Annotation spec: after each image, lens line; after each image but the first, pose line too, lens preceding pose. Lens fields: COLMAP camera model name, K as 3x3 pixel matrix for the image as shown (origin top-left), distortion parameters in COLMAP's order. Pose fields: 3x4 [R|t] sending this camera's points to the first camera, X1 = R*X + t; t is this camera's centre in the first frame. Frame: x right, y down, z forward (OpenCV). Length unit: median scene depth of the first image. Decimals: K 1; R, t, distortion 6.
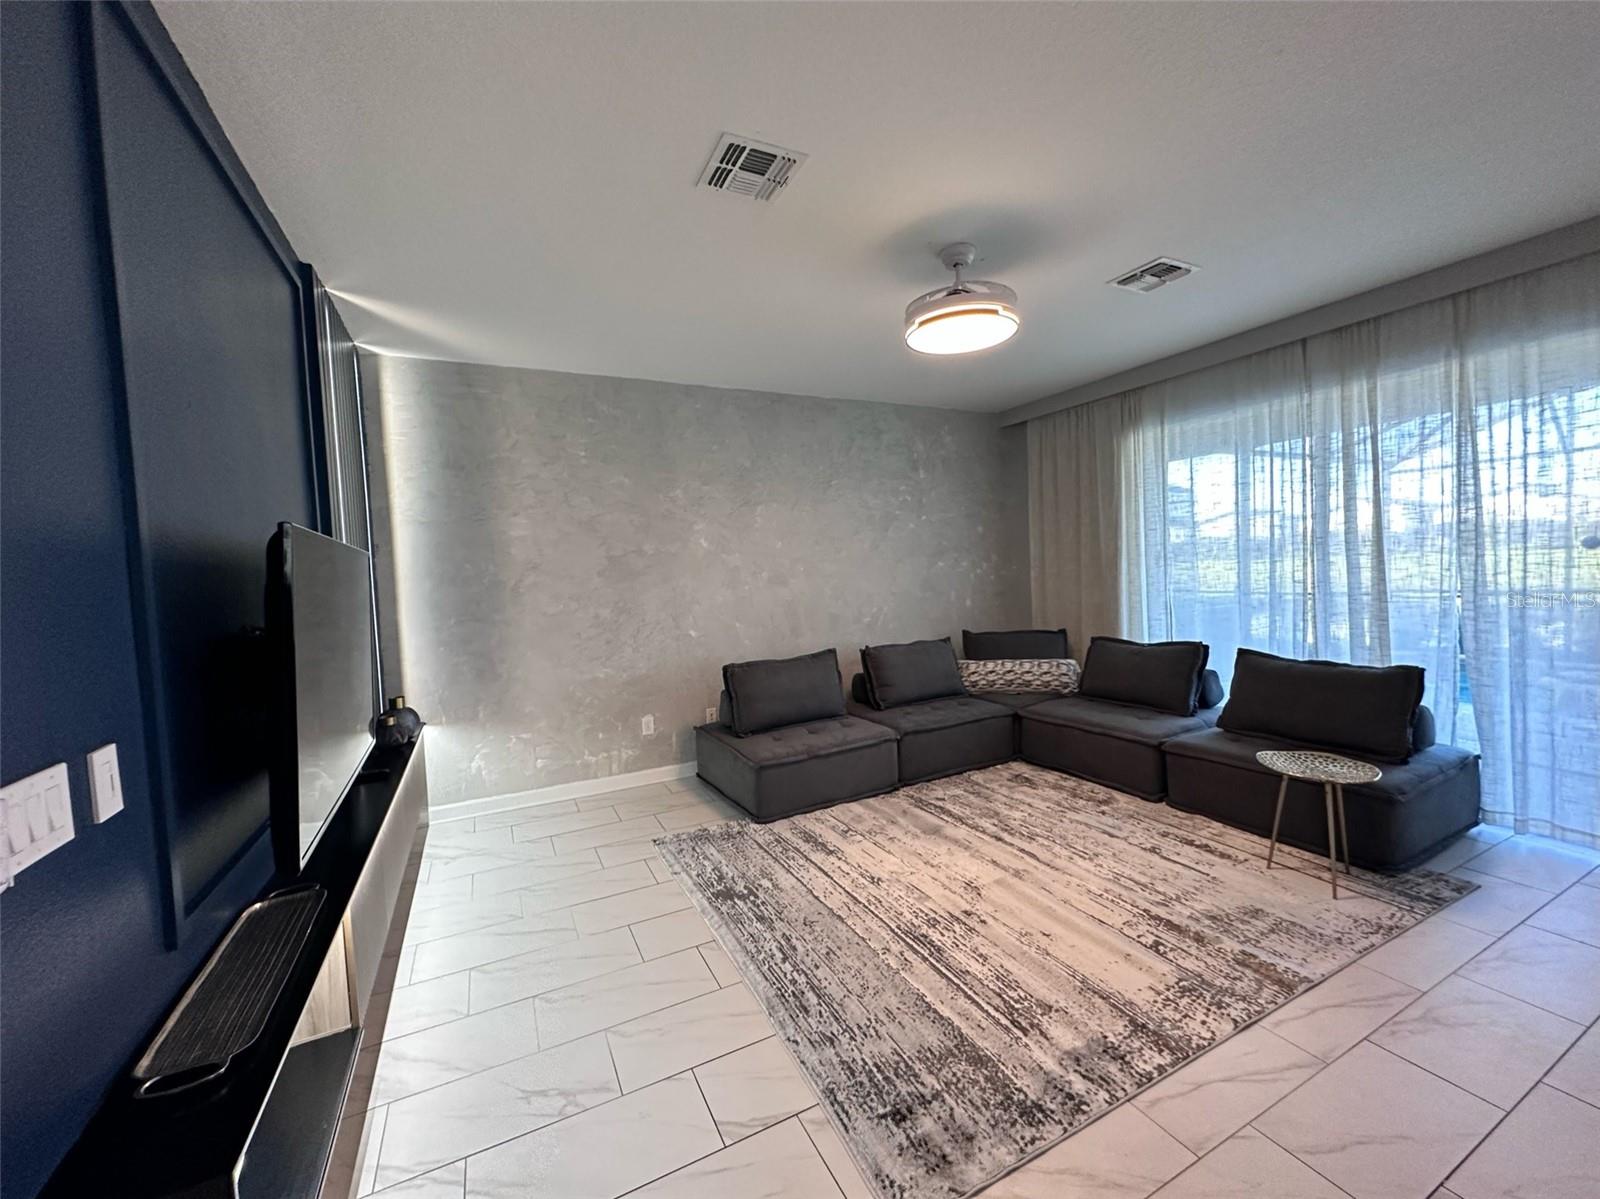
lens RADIAL K [[635.5, 0, 800.7], [0, 635.5, 602.7], [0, 0, 1]] dist [-0.003167, -0.000063]
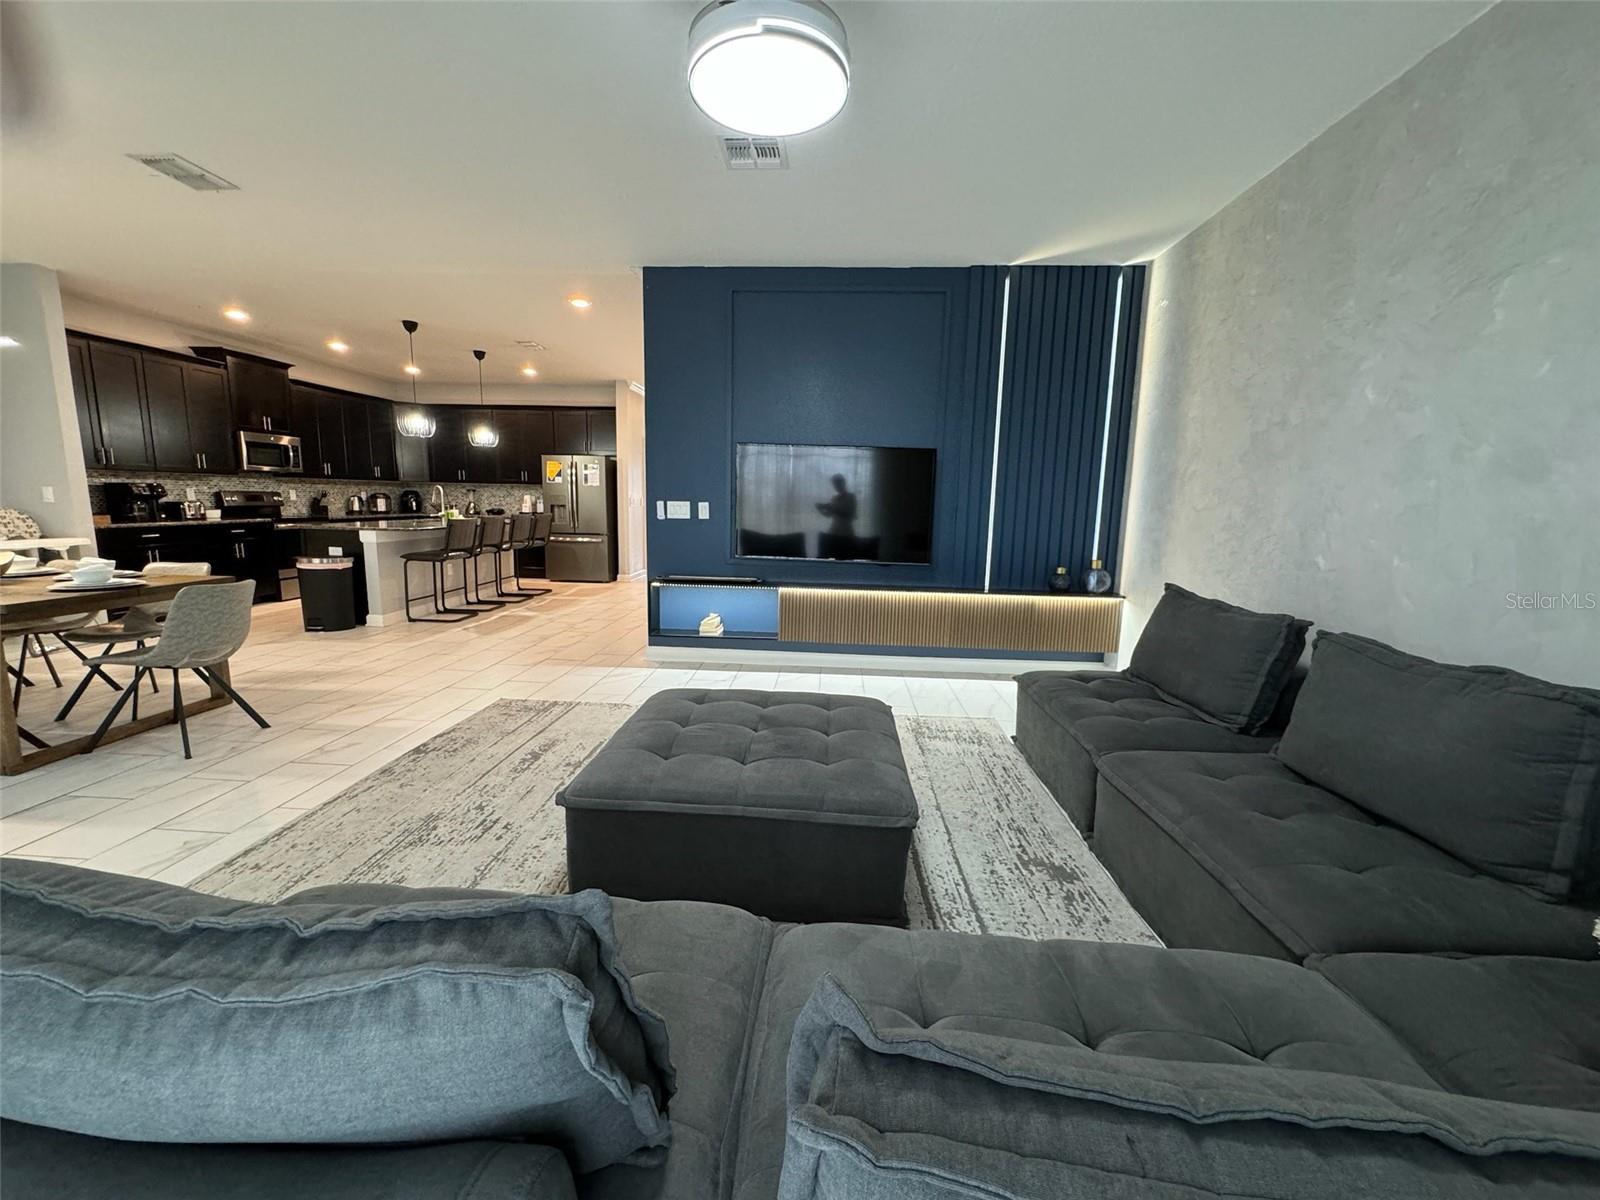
lens RADIAL K [[638.4, 0, 802.2], [0, 638.4, 597.7], [0, 0, 1]] dist [-0.001507, 0.001609]
pose [[-0.491352, 0.166015, -0.854993, 0.615574], [-0.044518, 0.975595, 0.215017, -0.025792], [0.869823, 0.143712, -0.471970, 0.968058]]
